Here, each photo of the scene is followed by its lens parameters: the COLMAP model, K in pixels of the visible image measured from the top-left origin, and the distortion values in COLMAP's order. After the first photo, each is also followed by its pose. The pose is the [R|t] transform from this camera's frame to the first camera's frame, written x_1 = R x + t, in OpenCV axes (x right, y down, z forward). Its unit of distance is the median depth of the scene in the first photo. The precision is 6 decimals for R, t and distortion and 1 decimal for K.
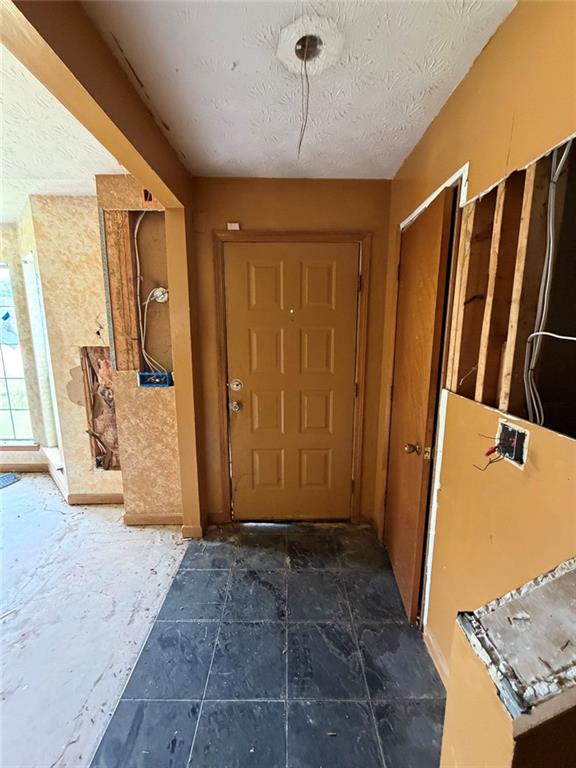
lens RADIAL K [[306.4, 0, 288.3], [0, 306.4, 382.3], [0, 0, 1]] dist [0.000371, -0.000085]
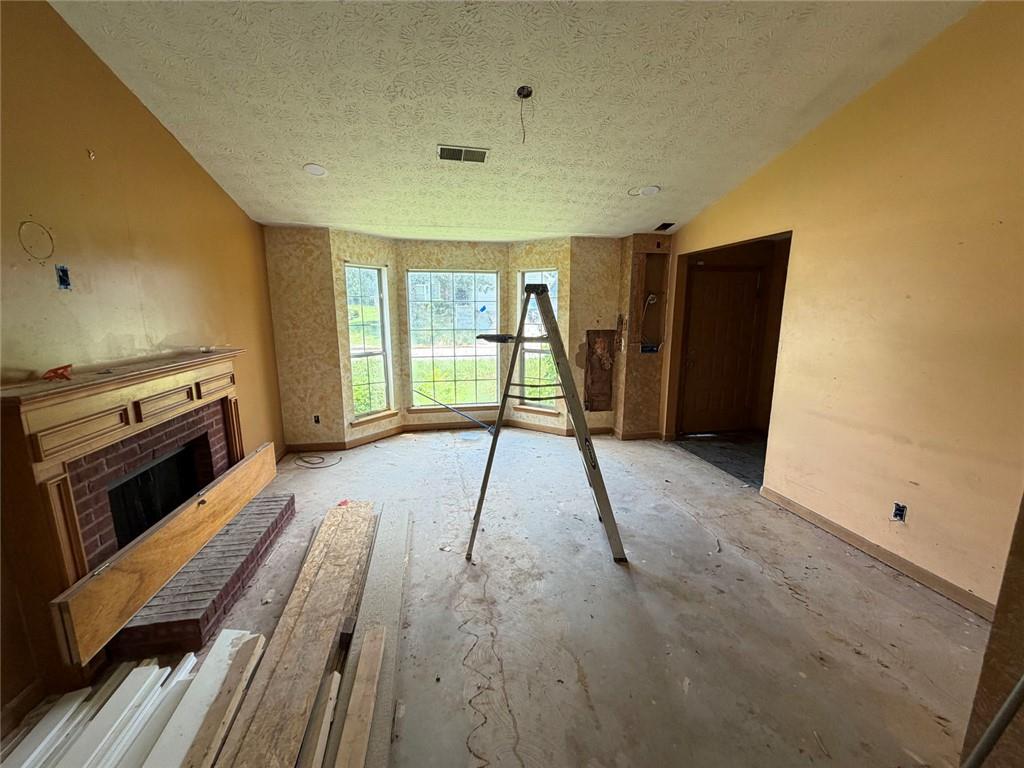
lens RADIAL K [[408.5, 0, 512.0], [0, 408.5, 384.0], [0, 0, 1]] dist [0.000371, -0.000085]
pose [[0.982388, -0.035073, 0.183532, -1.603716], [0.033432, 0.999369, 0.012030, 0.133514], [-0.183838, -0.005683, 0.982940, -1.088362]]
